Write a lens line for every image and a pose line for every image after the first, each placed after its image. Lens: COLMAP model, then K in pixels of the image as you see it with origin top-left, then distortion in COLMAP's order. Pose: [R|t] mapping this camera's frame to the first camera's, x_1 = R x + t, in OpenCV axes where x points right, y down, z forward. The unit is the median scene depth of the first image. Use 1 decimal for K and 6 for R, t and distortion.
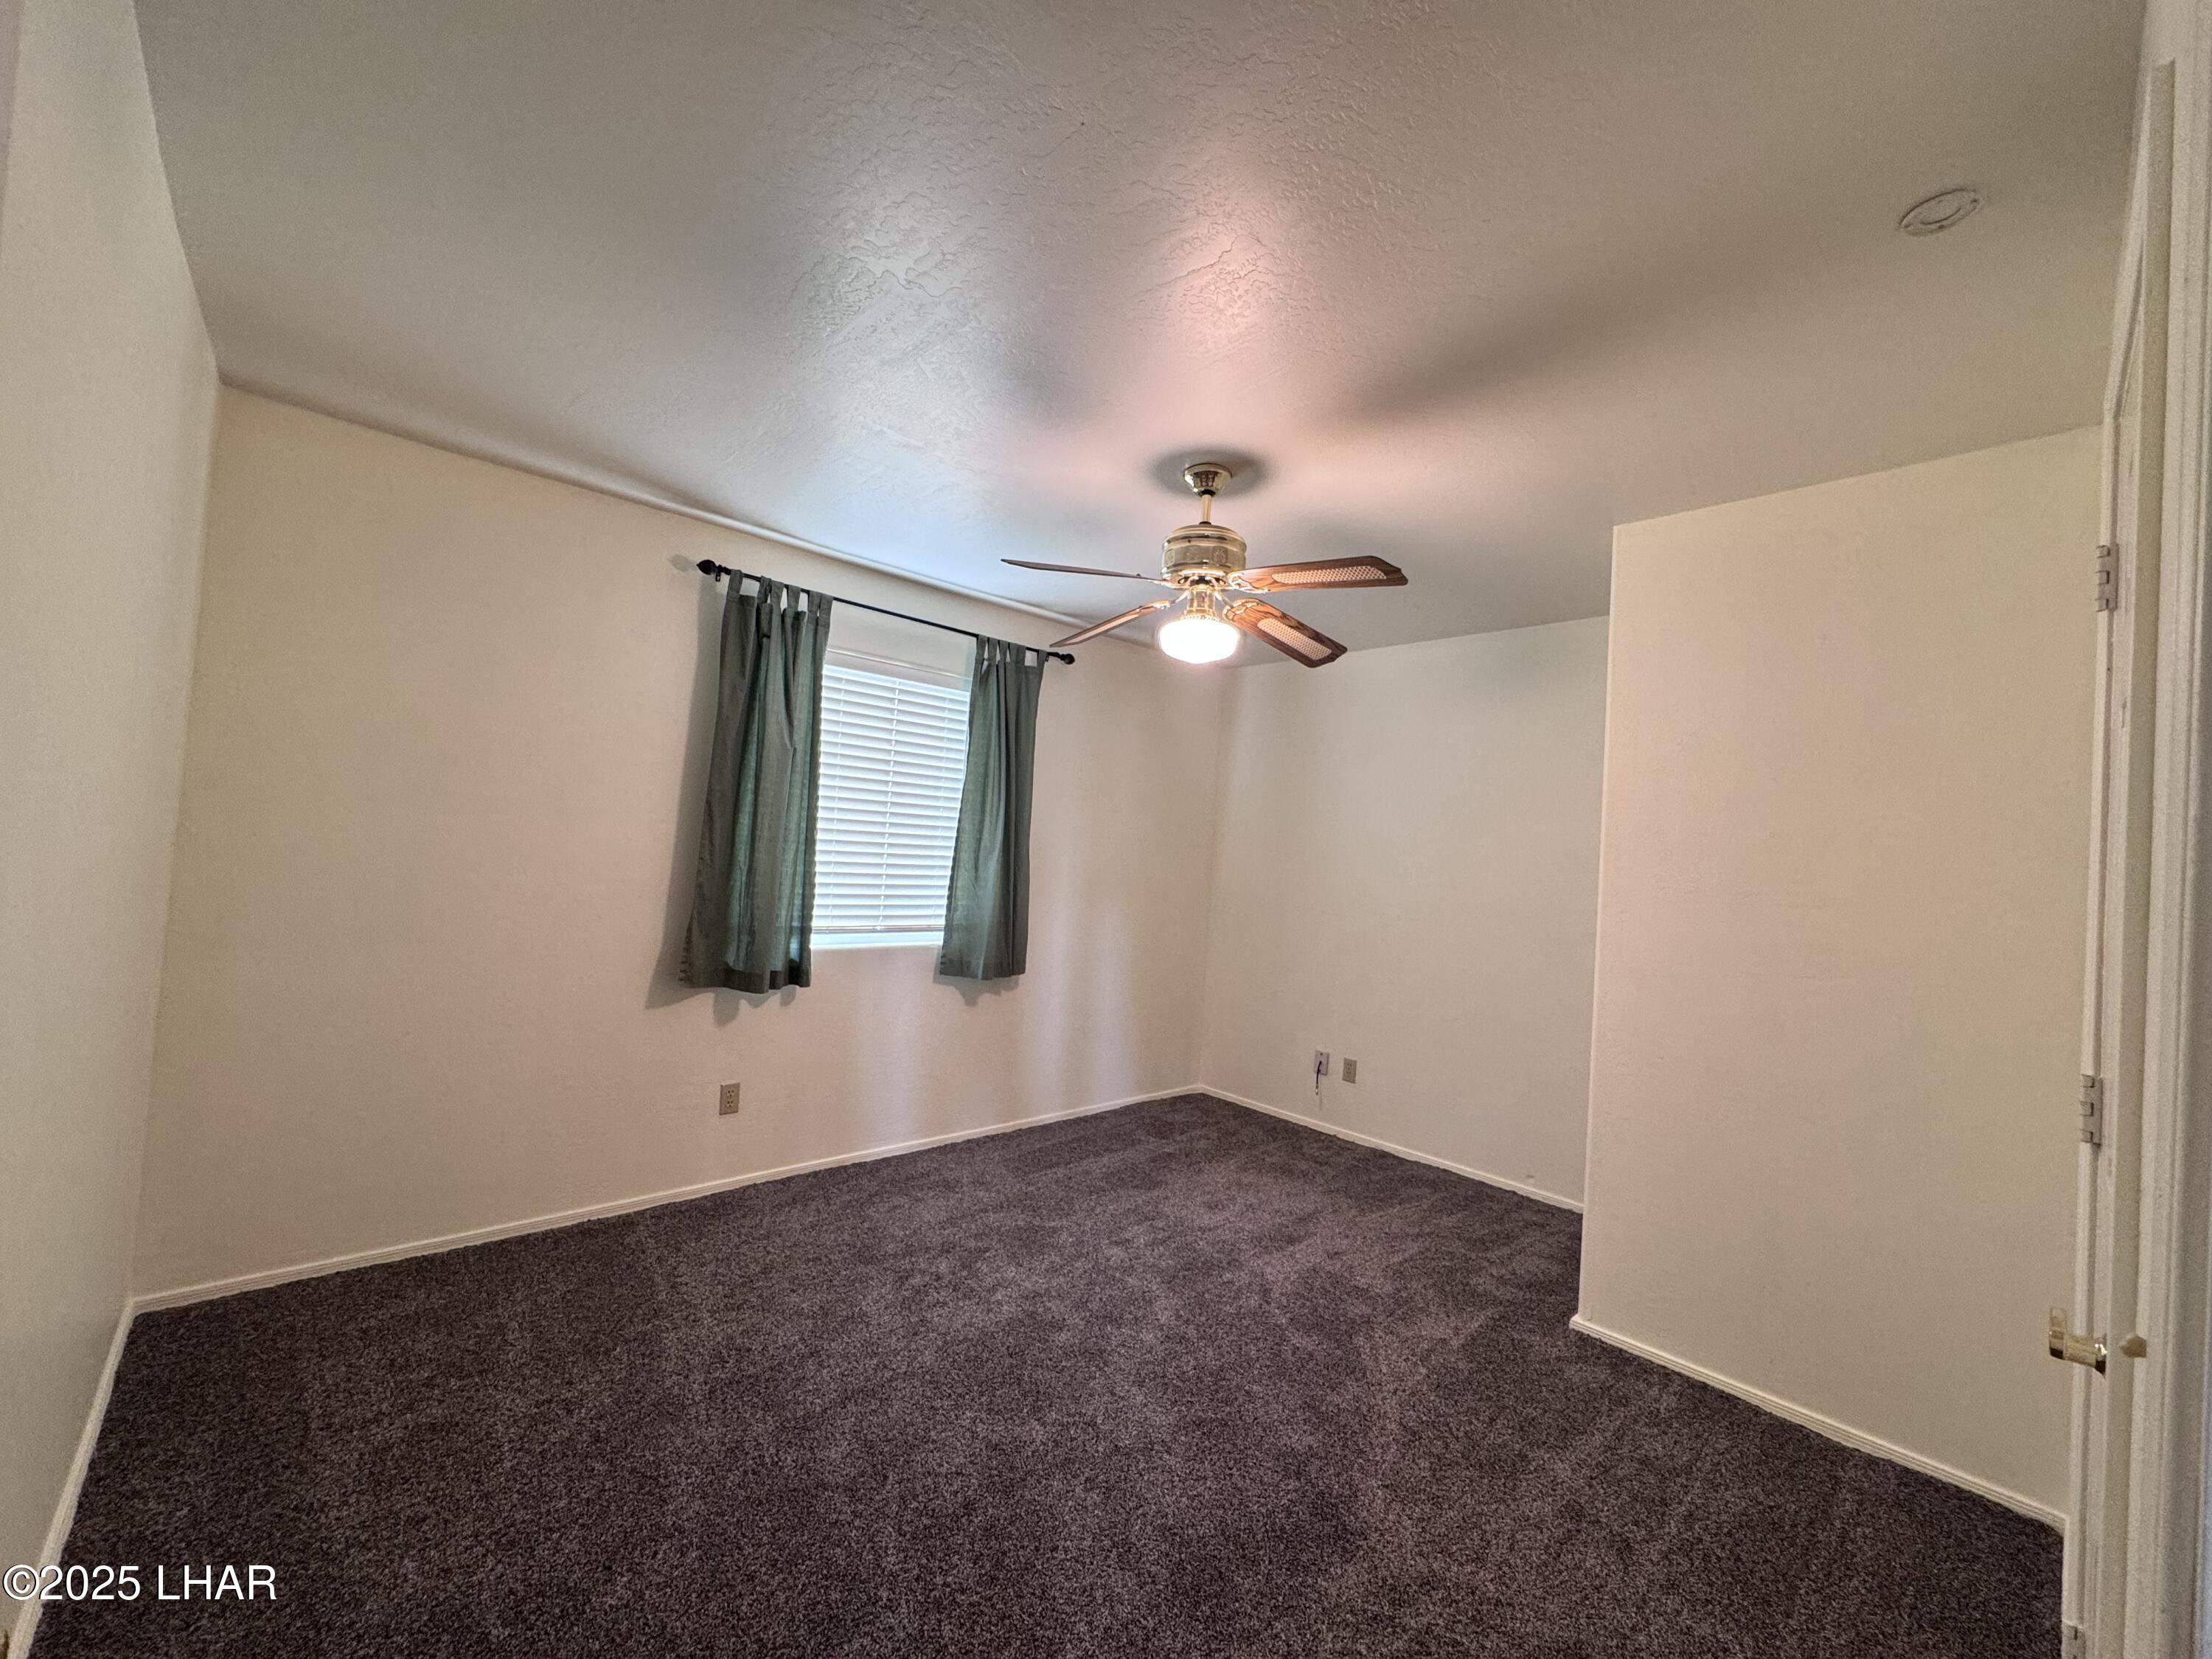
lens RADIAL K [[892.4, 0, 1106.3], [0, 892.4, 824.6], [0, 0, 1]] dist [-0.002065, -0.000275]
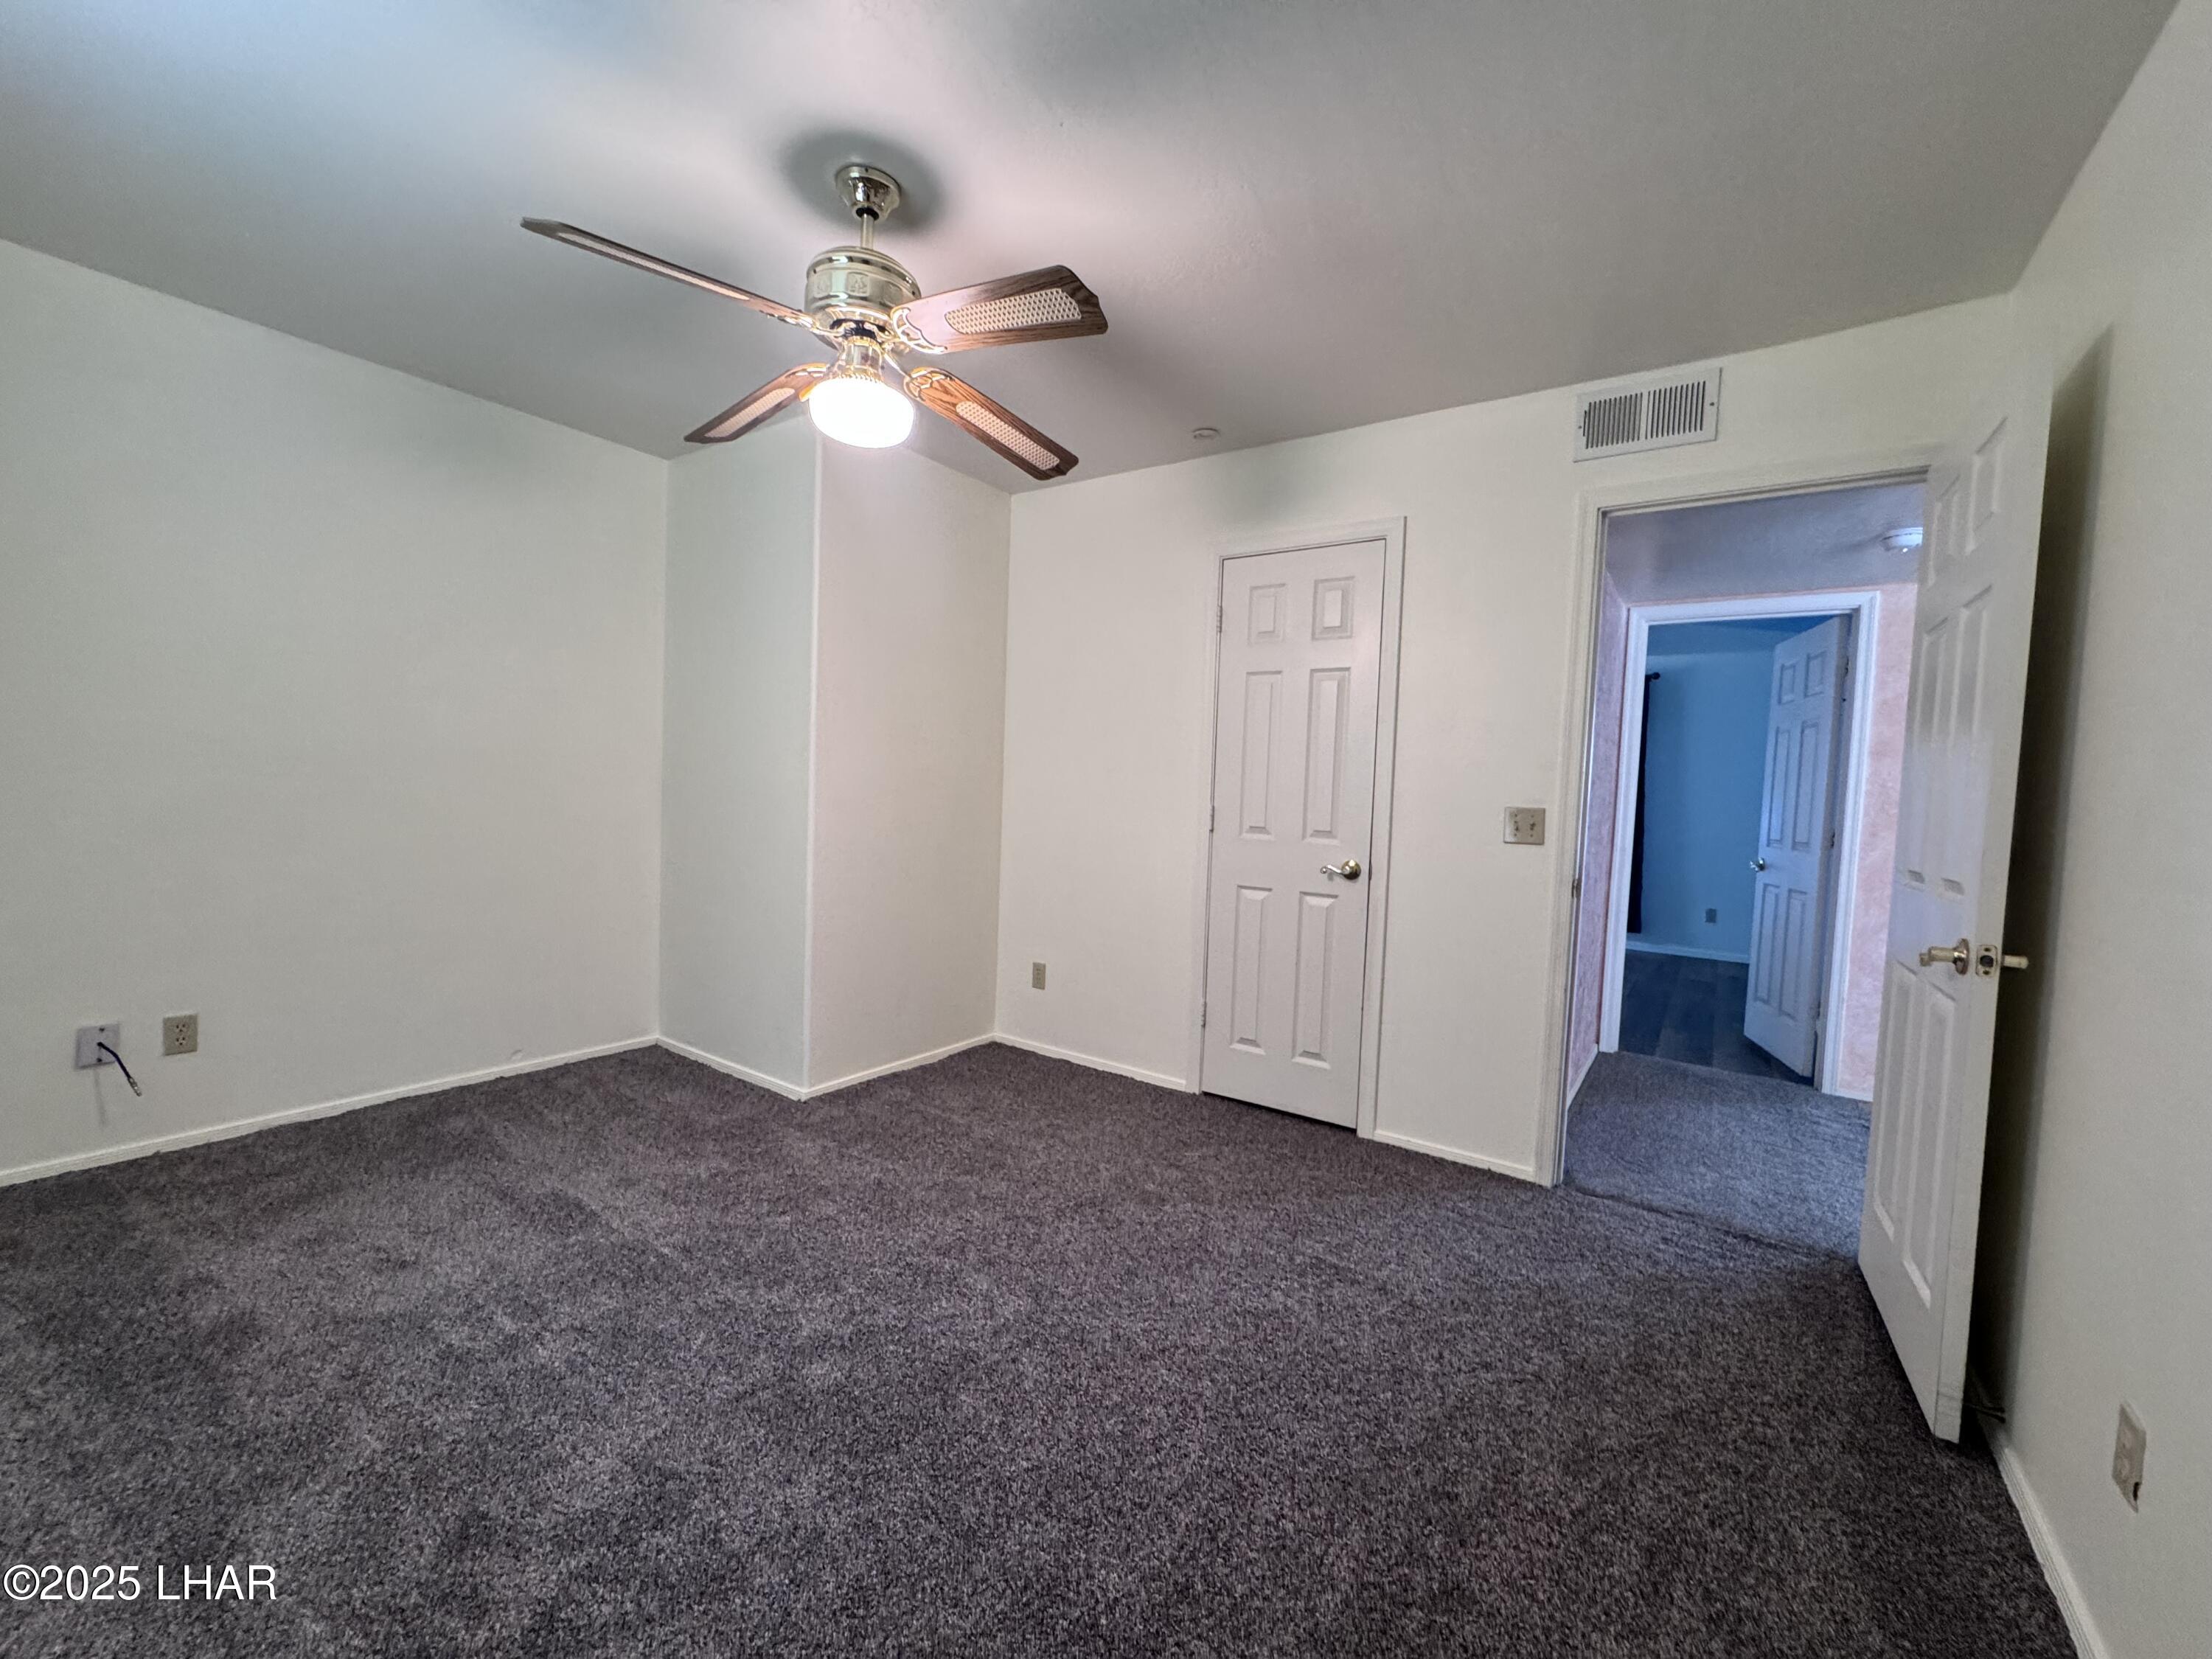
lens RADIAL K [[892.4, 0, 1101.2], [0, 892.4, 837.8], [0, 0, 1]] dist [-0.002065, -0.000275]
pose [[-0.214115, -0.124341, 0.968862, -0.504939], [-0.080547, 0.990735, 0.109347, 0.039477], [-0.973482, -0.054626, -0.222146, 0.666071]]
